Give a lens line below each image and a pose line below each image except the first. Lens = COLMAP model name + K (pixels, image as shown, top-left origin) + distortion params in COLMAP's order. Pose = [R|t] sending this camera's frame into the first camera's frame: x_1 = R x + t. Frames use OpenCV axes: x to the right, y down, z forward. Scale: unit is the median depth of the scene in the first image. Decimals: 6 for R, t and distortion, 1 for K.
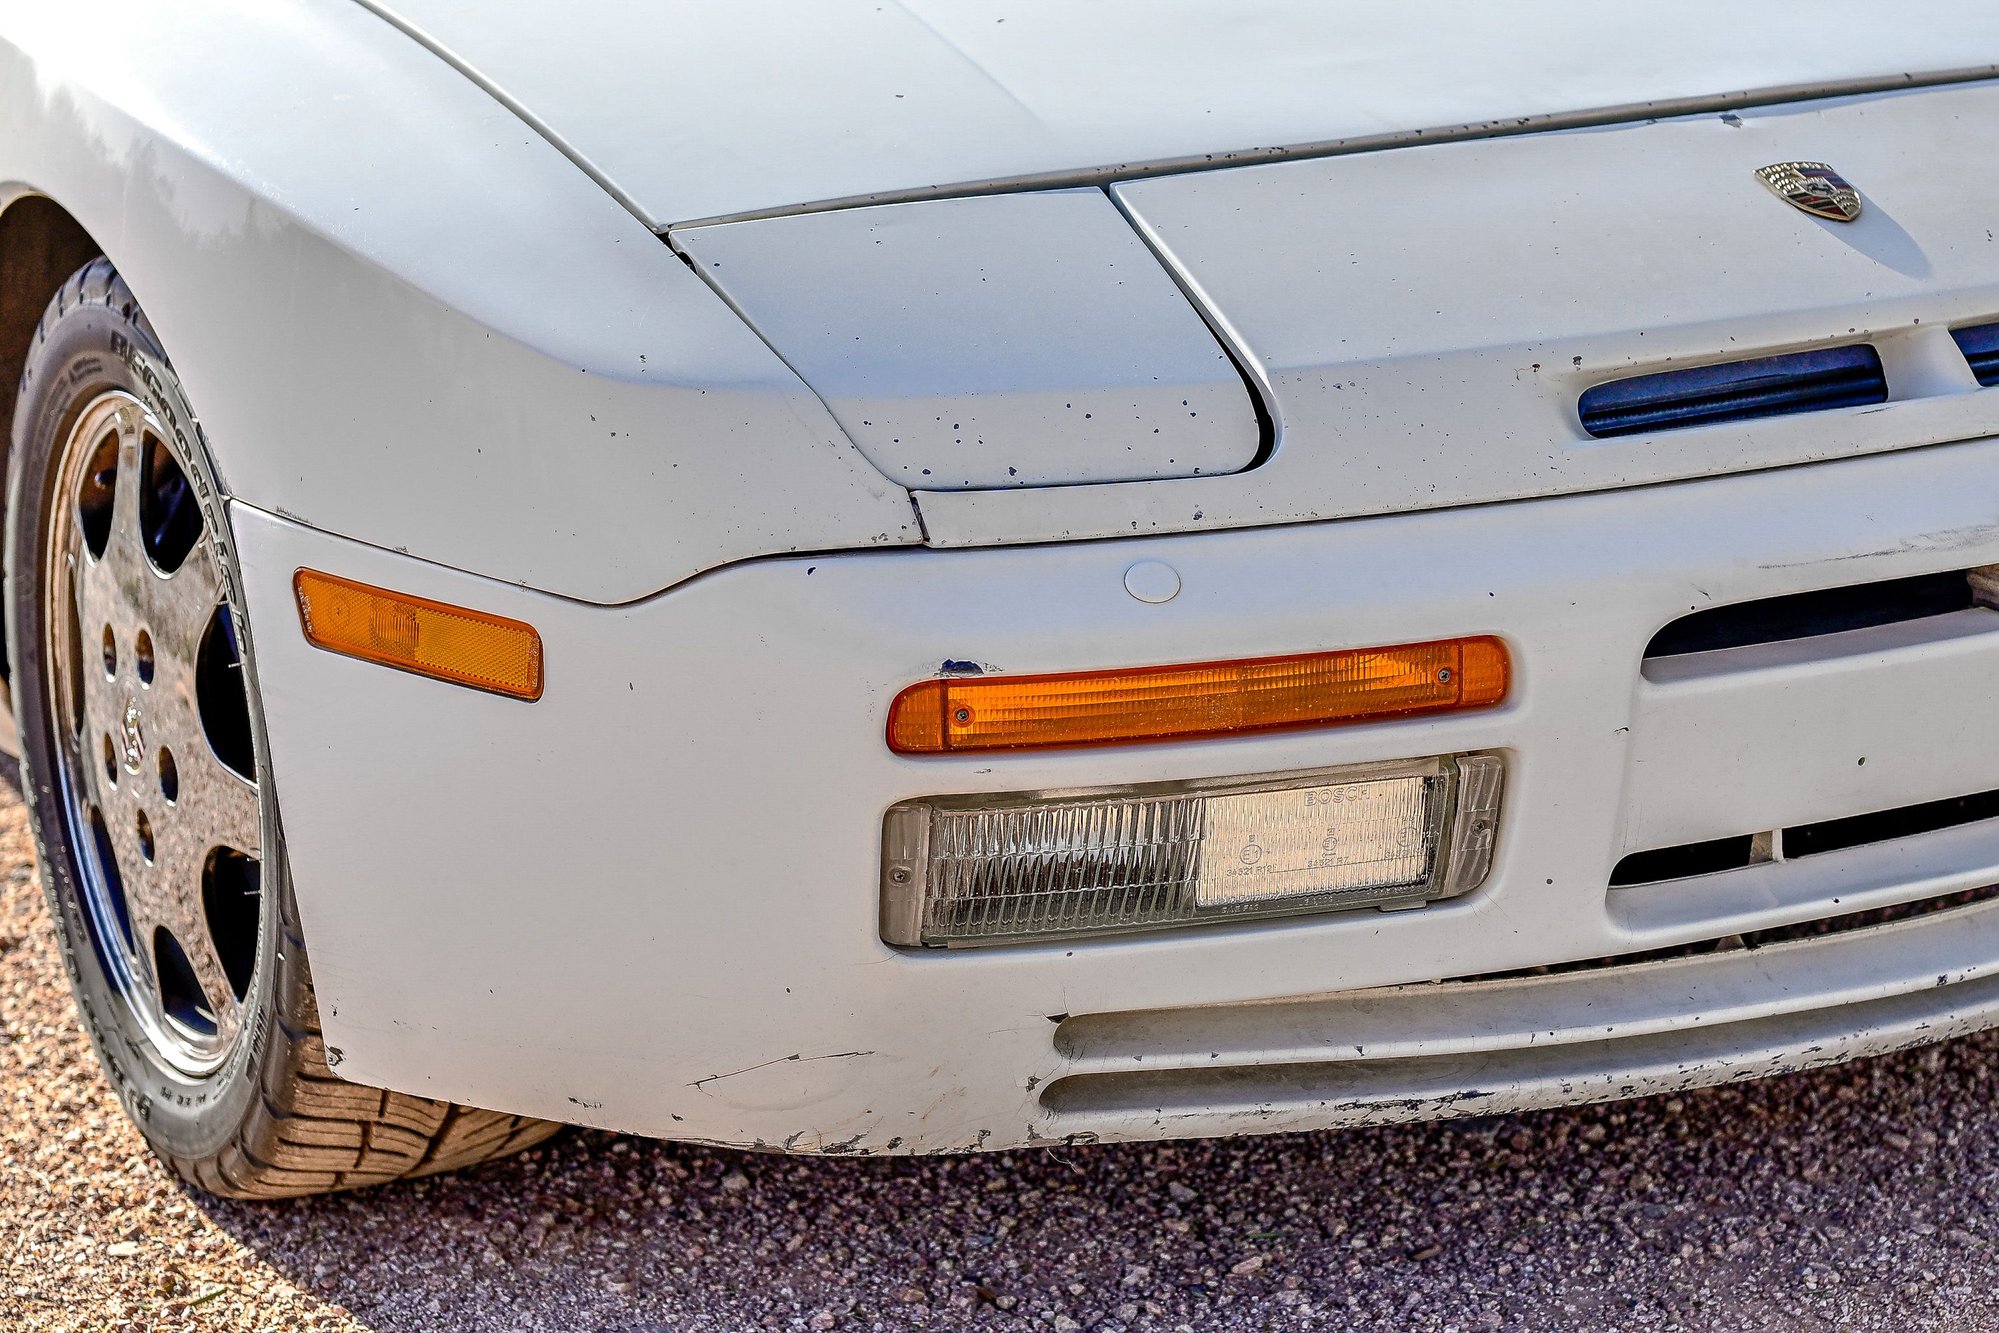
lens RADIAL K [[4253.6, 0, 999.5], [0, 4253.6, 666.5], [0, 0, 1]] dist [-0.044501, -0.189071]
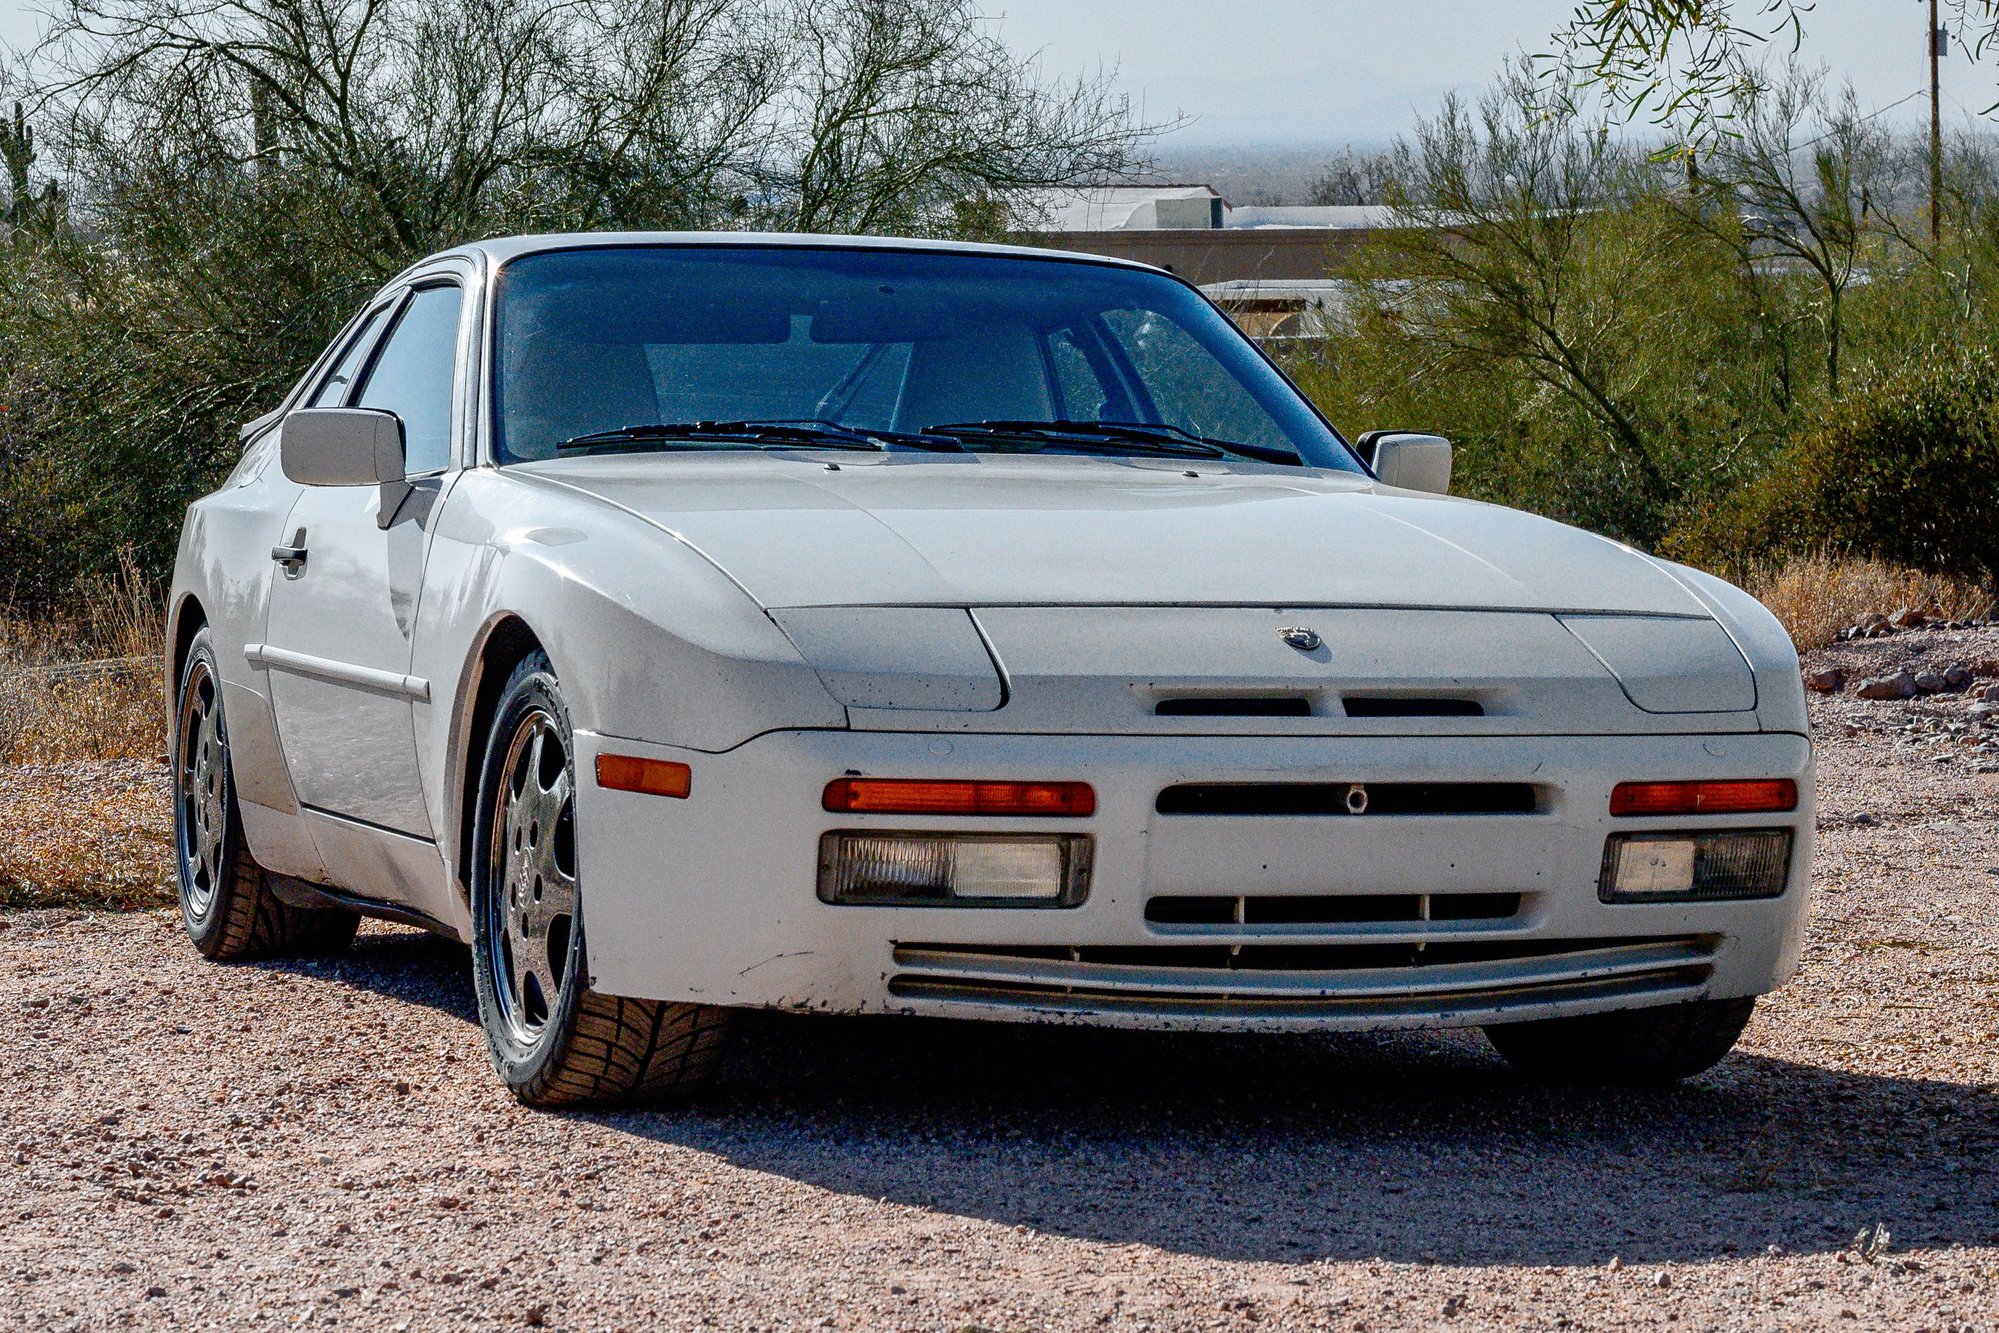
lens RADIAL K [[4253.6, 0, 999.5], [0, 4253.6, 666.5], [0, 0, 1]] dist [-0.044501, -0.189071]
pose [[0.989911, 0.060072, -0.128324, 0.348804], [-0.085915, 0.974670, -0.206486, 0.398181], [0.112670, 0.215428, 0.969998, -1.229494]]
